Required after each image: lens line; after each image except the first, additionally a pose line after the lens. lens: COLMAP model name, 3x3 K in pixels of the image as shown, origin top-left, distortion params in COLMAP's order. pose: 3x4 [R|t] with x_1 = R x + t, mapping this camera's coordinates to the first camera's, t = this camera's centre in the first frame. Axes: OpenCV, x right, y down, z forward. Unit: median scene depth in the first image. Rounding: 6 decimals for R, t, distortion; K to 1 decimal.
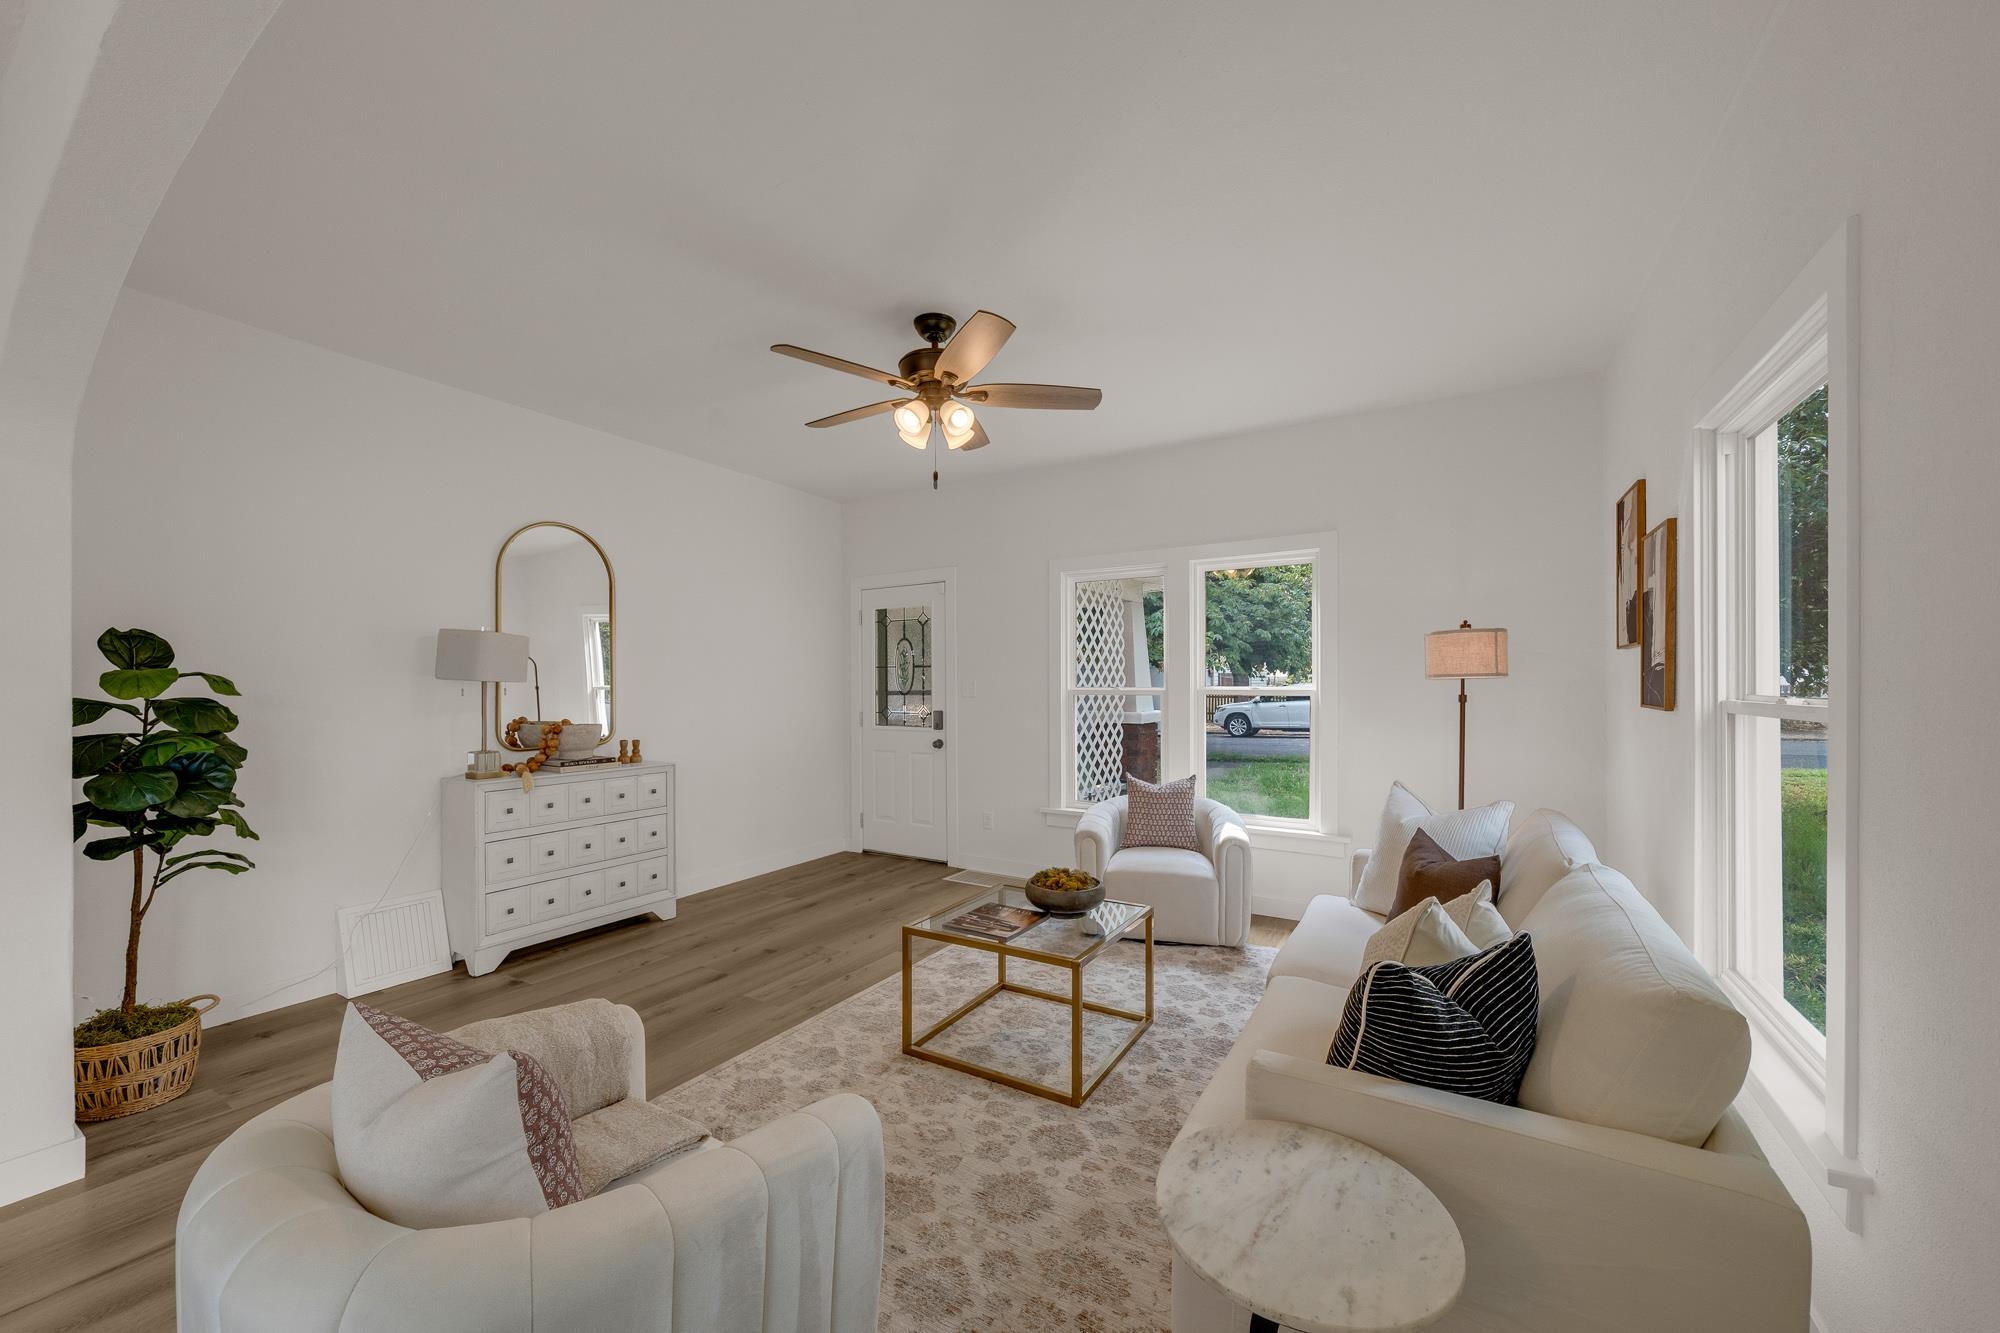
lens RADIAL K [[777.9, 0, 1001.1], [0, 777.9, 672.0], [0, 0, 1]] dist [0.001820, 0.000050]
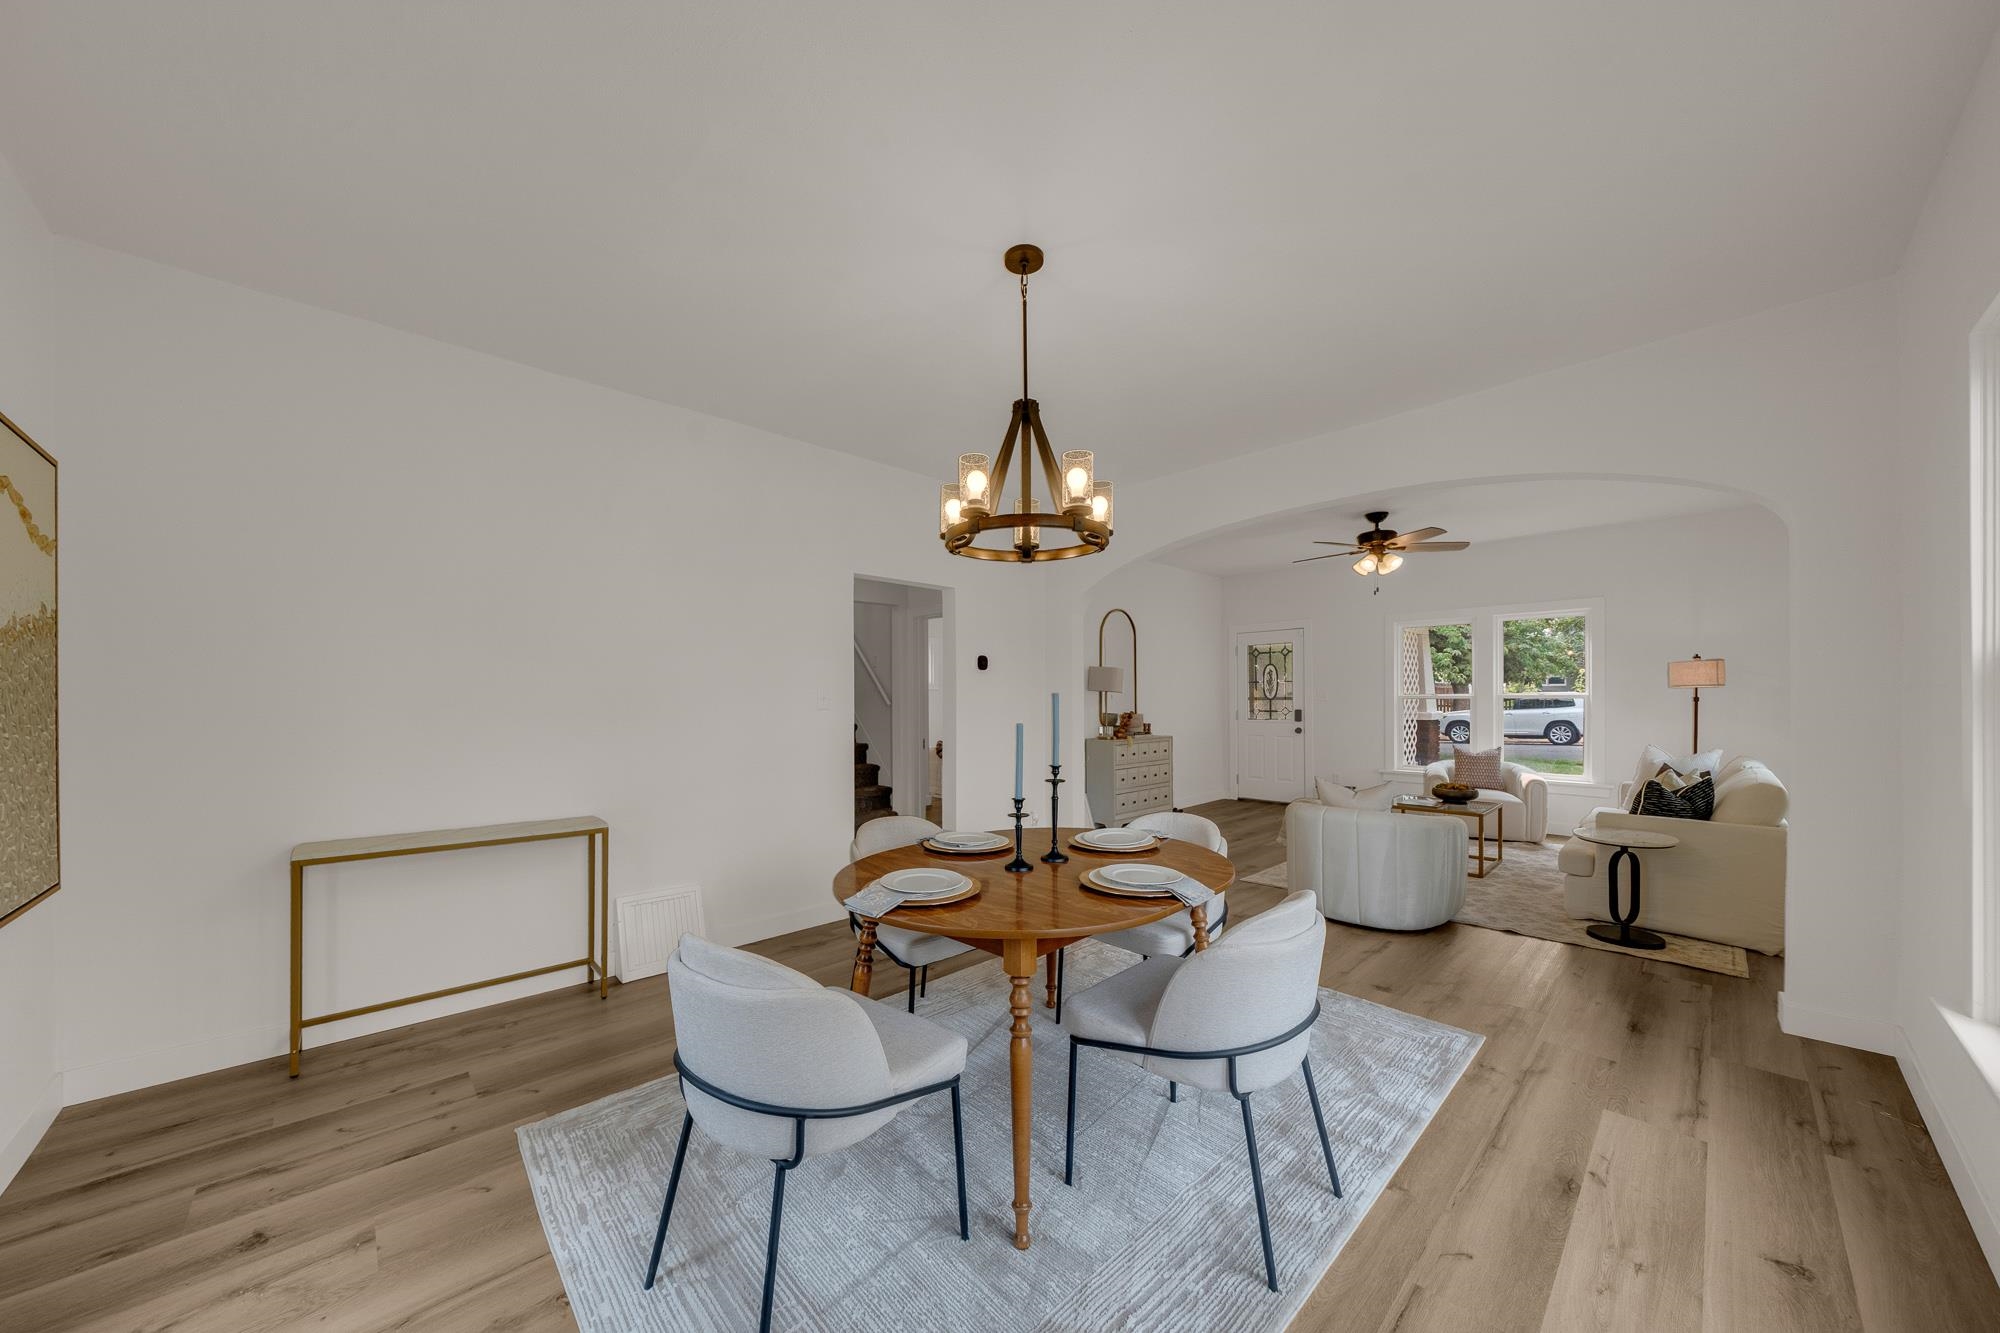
lens RADIAL K [[691.8, 0, 1005.7], [0, 691.8, 691.3], [0, 0, 1]] dist [-0.006538, -0.000314]
pose [[0.963390, -0.004143, -0.268073, -0.402075], [0.006868, 0.999934, 0.009228, -0.006397], [0.268017, -0.010731, 0.963354, -0.747615]]
